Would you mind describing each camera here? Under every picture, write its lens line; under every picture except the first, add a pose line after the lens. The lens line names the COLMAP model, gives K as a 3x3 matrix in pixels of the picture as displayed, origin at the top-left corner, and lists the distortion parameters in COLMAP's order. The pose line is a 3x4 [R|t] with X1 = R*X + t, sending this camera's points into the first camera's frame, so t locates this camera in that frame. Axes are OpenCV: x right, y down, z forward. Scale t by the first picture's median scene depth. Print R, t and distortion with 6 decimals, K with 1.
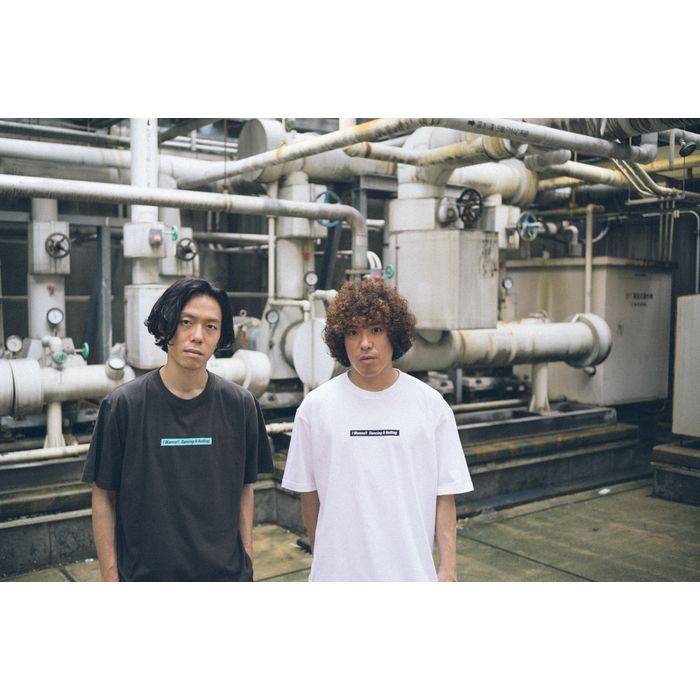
lens RADIAL K [[771.7, 0, 342.4], [0, 771.7, 345.7], [0, 0, 1]] dist [-0.033213, 0.000000]
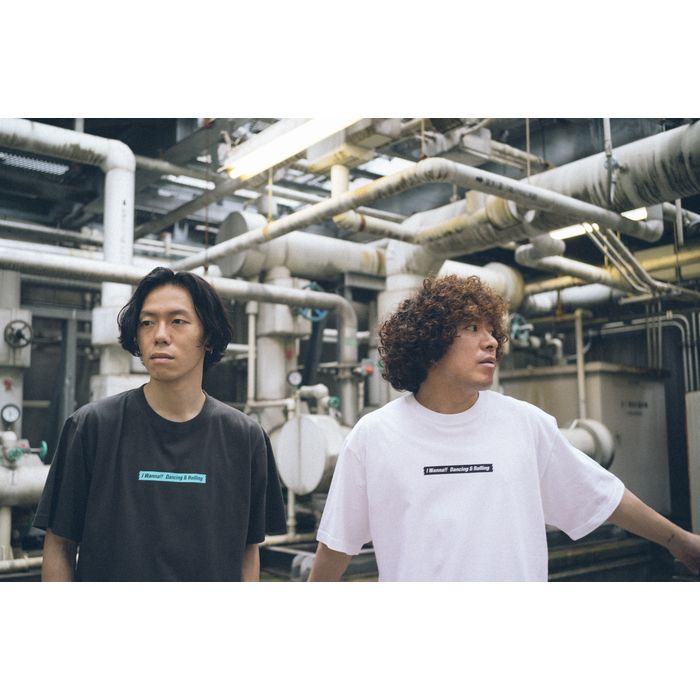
lens RADIAL K [[771.7, 0, 338.3], [0, 771.7, 348.5], [0, 0, 1]] dist [-0.033213, 0.000000]
pose [[0.999137, -0.006431, 0.041026, -0.025934], [0.013976, 0.982380, -0.186369, 0.051667], [-0.039104, 0.186782, 0.981623, 0.084461]]
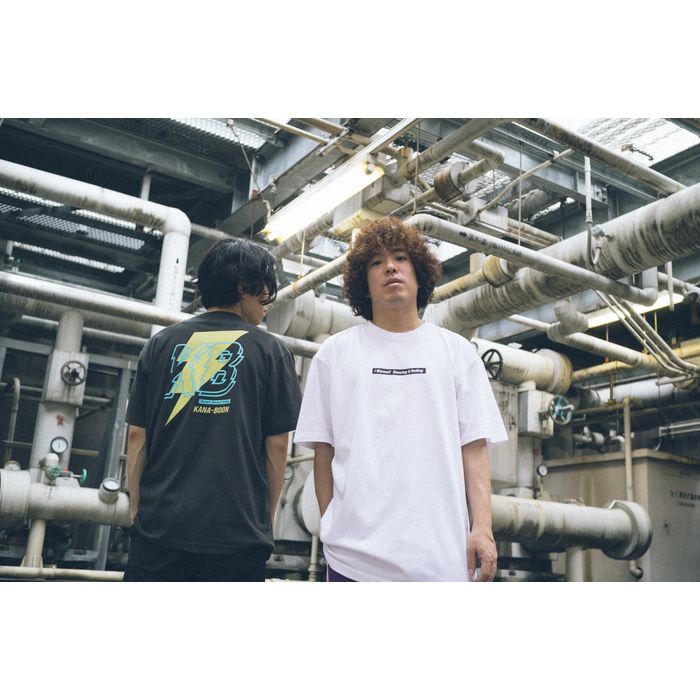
lens RADIAL K [[824.2, 0, 412.6], [0, 824.2, 346.9], [0, 0, 1]] dist [-0.038767, 0.000000]
pose [[0.999318, 0.034372, -0.013463, 0.074433], [-0.036907, 0.937788, -0.345243, 0.163981], [0.000759, 0.345504, 0.938417, -0.017363]]
